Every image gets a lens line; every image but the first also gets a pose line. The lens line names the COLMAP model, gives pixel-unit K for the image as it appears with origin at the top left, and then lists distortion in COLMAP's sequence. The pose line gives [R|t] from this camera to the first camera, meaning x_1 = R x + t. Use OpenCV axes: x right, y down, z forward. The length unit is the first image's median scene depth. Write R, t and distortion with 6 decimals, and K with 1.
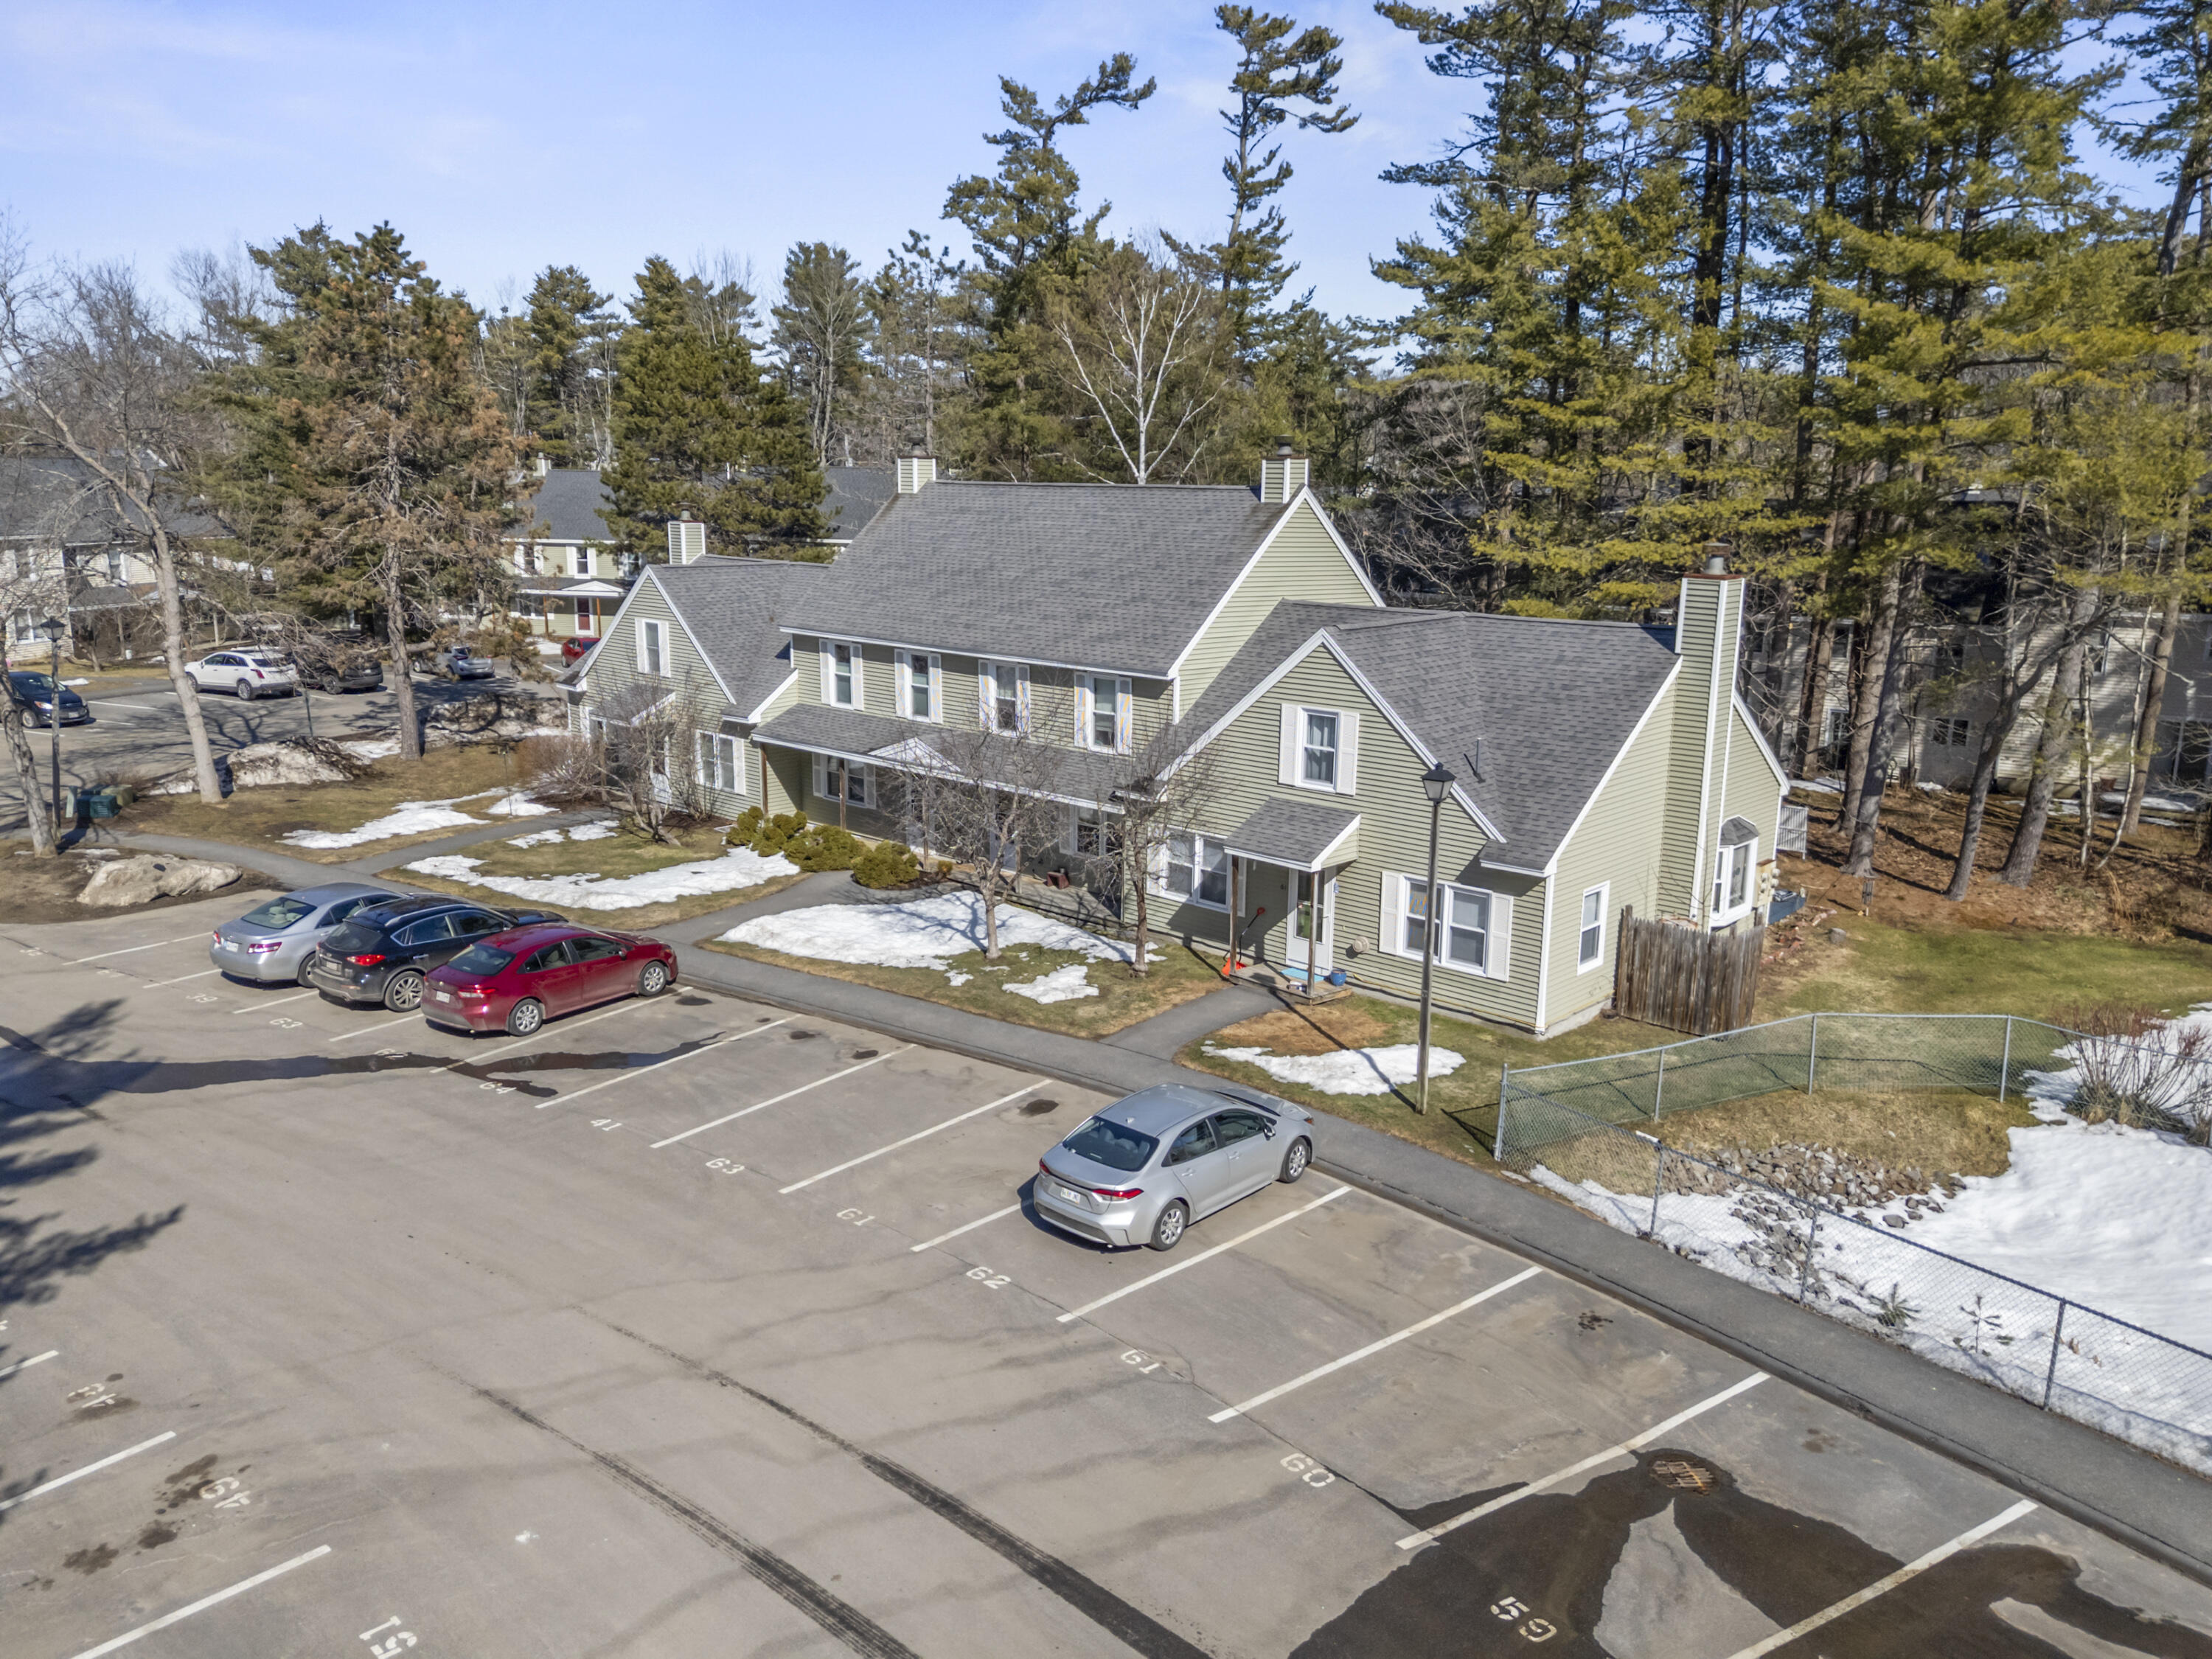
lens RADIAL K [[1617.1, 0, 1106.0], [0, 1617.1, 829.5], [0, 0, 1]] dist [0.047425, -0.006717]
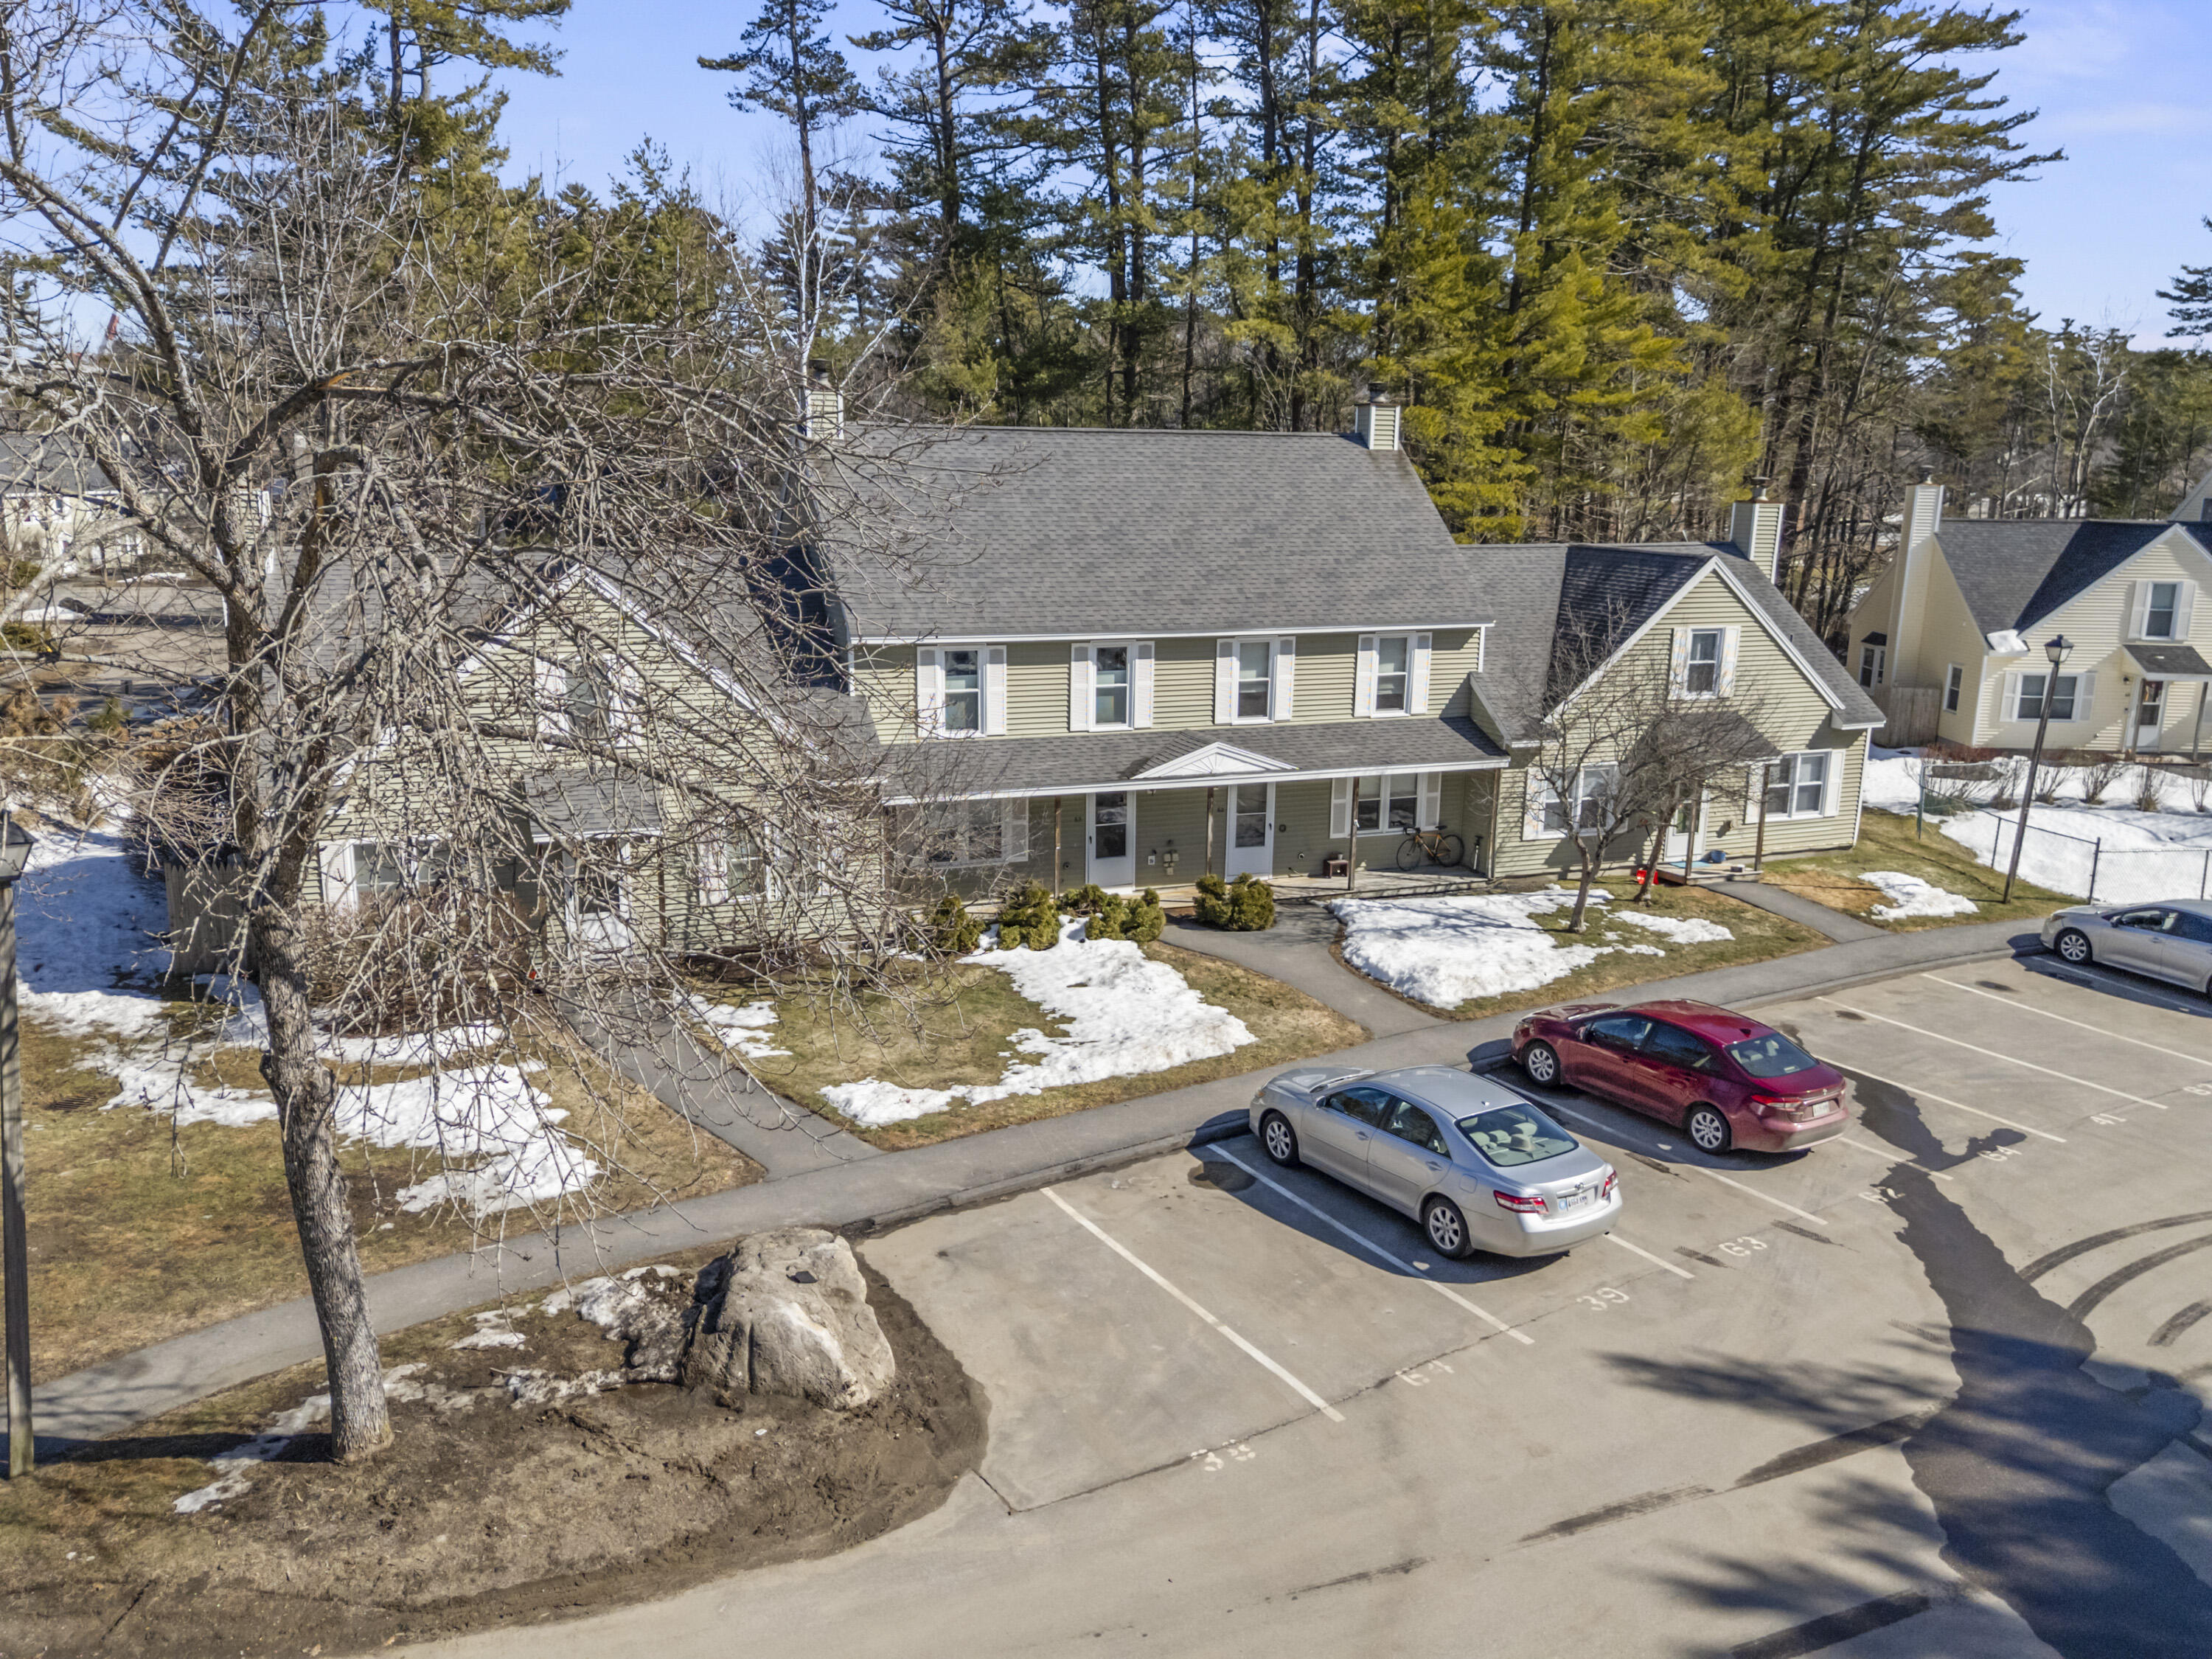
lens RADIAL K [[1651.4, 0, 1071.9], [0, 1651.4, 831.0], [0, 0, 1]] dist [0.078868, -0.076008]
pose [[0.440220, -0.204479, 0.874297, -0.984763], [0.183988, 0.973605, 0.135065, -0.154750], [-0.878837, 0.101402, 0.466222, 0.759819]]
